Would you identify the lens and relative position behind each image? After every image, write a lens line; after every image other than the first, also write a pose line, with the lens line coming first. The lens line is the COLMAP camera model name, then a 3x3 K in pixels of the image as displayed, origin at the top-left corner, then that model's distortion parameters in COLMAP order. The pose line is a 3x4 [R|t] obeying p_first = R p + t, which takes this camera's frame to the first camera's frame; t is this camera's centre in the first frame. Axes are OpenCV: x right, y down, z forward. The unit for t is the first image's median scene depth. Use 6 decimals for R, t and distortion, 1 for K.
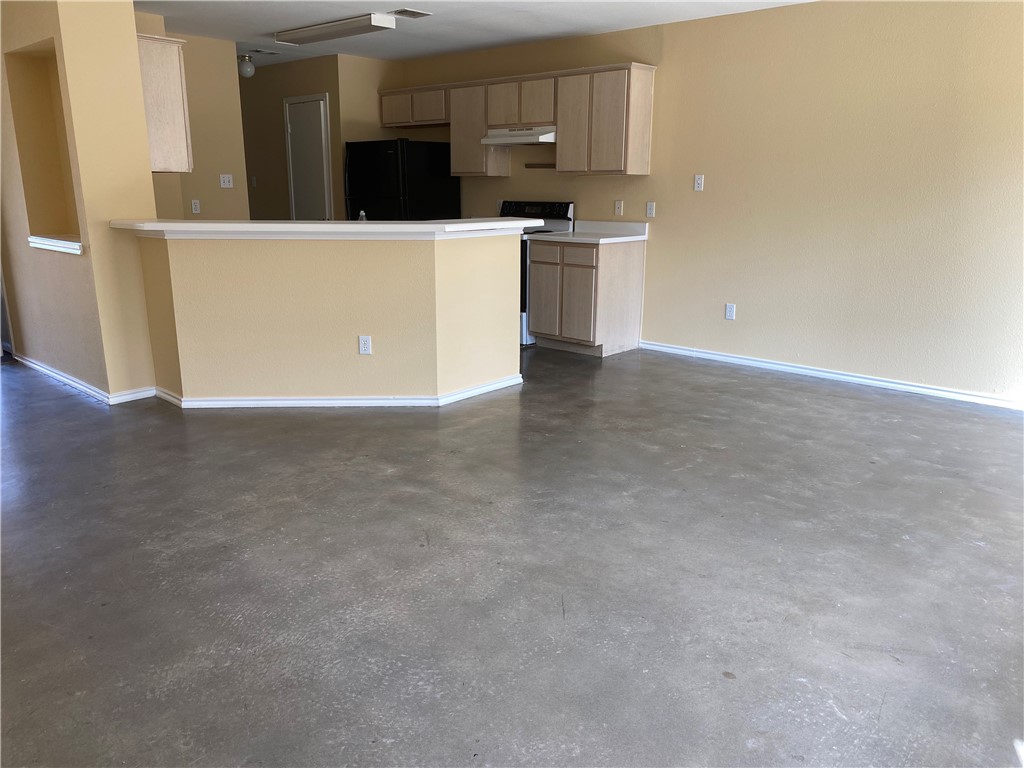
lens RADIAL K [[786.1, 0, 512.0], [0, 786.1, 384.0], [0, 0, 1]] dist [0.010272, -0.008478]
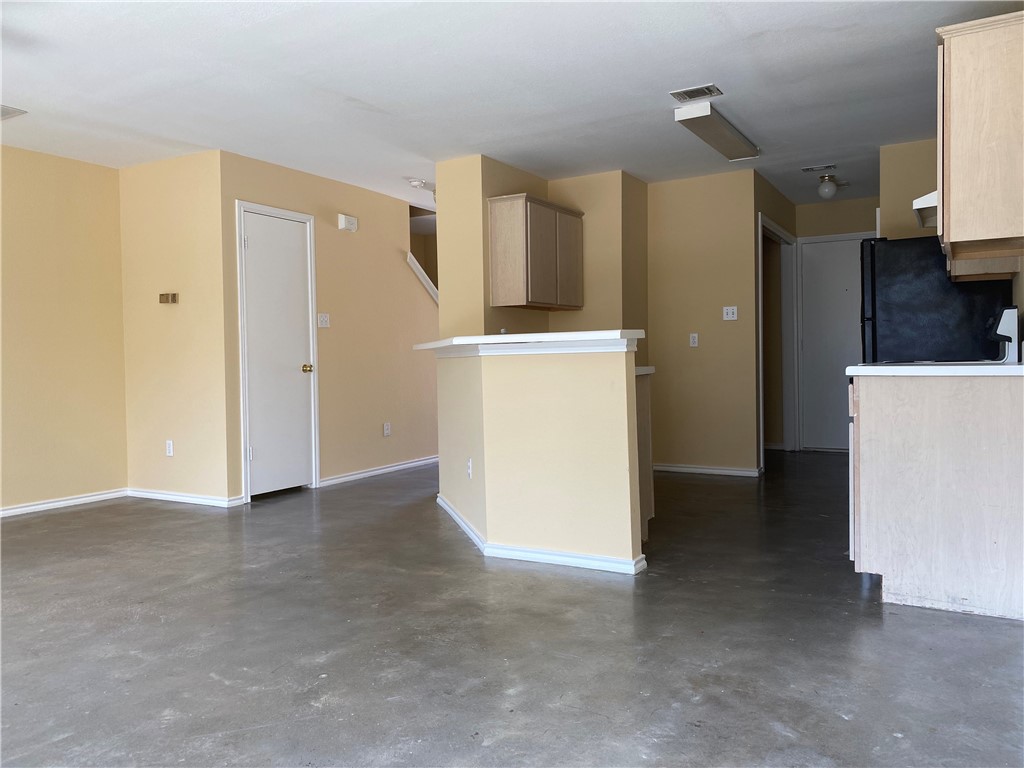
lens RADIAL K [[786.1, 0, 512.0], [0, 786.1, 384.0], [0, 0, 1]] dist [0.010272, -0.008478]
pose [[0.217754, 0.026170, -0.975653, 0.787344], [-0.225584, 0.973923, -0.024224, -0.149131], [0.949576, 0.225366, 0.217979, 0.898993]]
